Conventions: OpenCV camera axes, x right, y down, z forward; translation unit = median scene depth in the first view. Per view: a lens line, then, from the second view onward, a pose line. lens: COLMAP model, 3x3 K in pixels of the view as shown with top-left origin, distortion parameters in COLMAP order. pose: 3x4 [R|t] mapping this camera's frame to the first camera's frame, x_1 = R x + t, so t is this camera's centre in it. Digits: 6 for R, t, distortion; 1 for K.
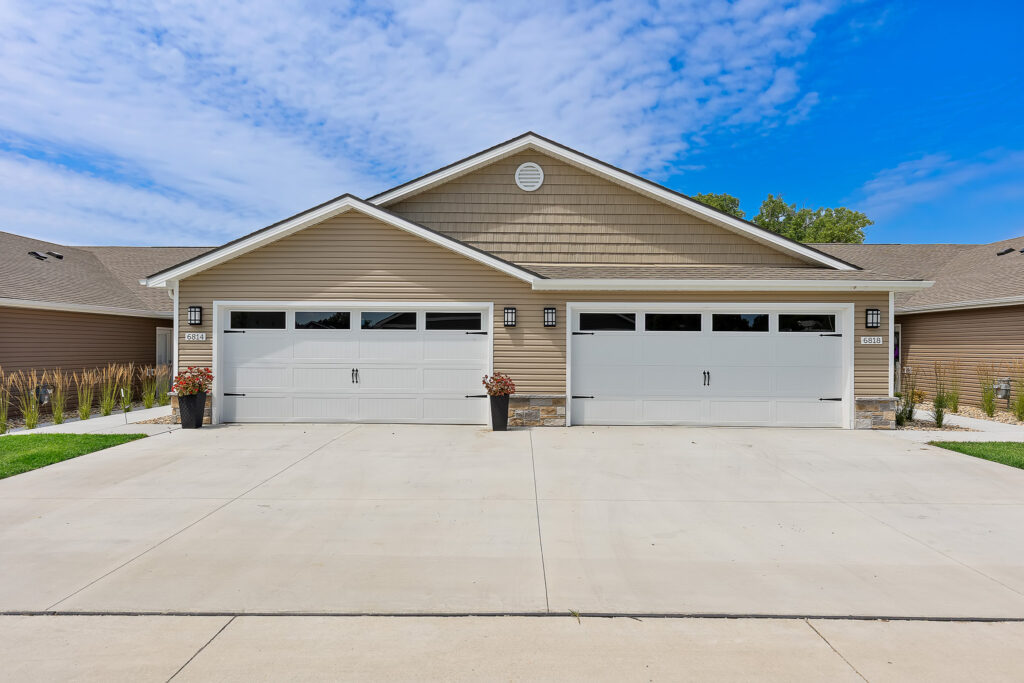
lens RADIAL K [[437.8, 0, 512.0], [0, 437.8, 341.5], [0, 0, 1]] dist [0.001174, 0.000003]
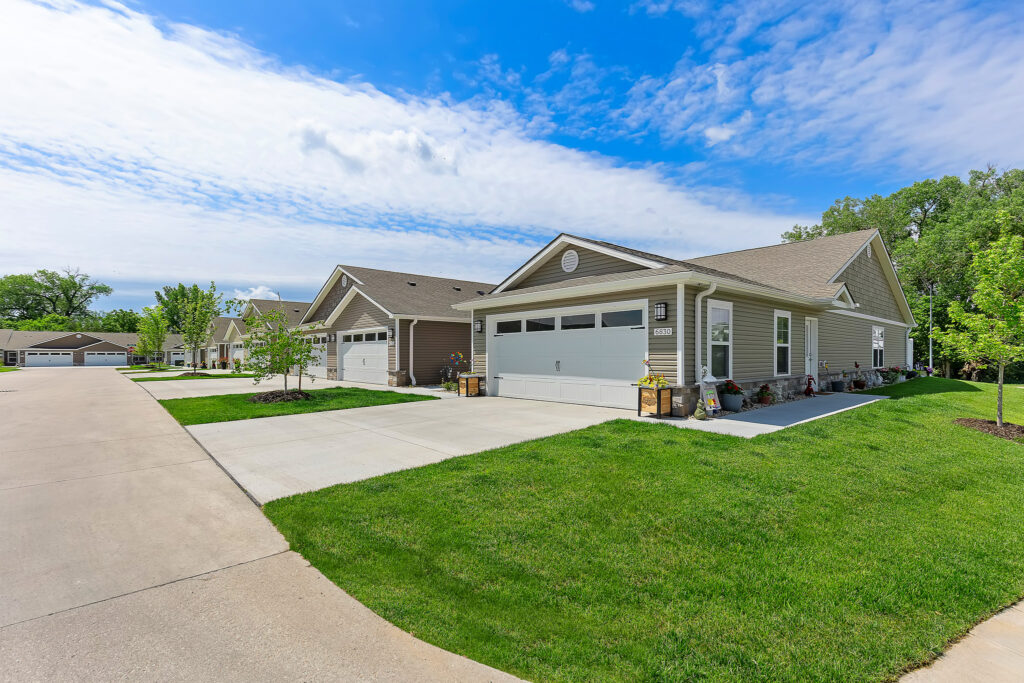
lens RADIAL K [[466.6, 0, 512.0], [0, 466.6, 341.5], [0, 0, 1]] dist [0.002530, 0.000734]
pose [[0.660669, -0.029069, -0.750114, 1.413726], [0.041715, 0.999128, -0.001978, 0.008181], [0.749517, -0.029984, 0.661306, -0.042638]]
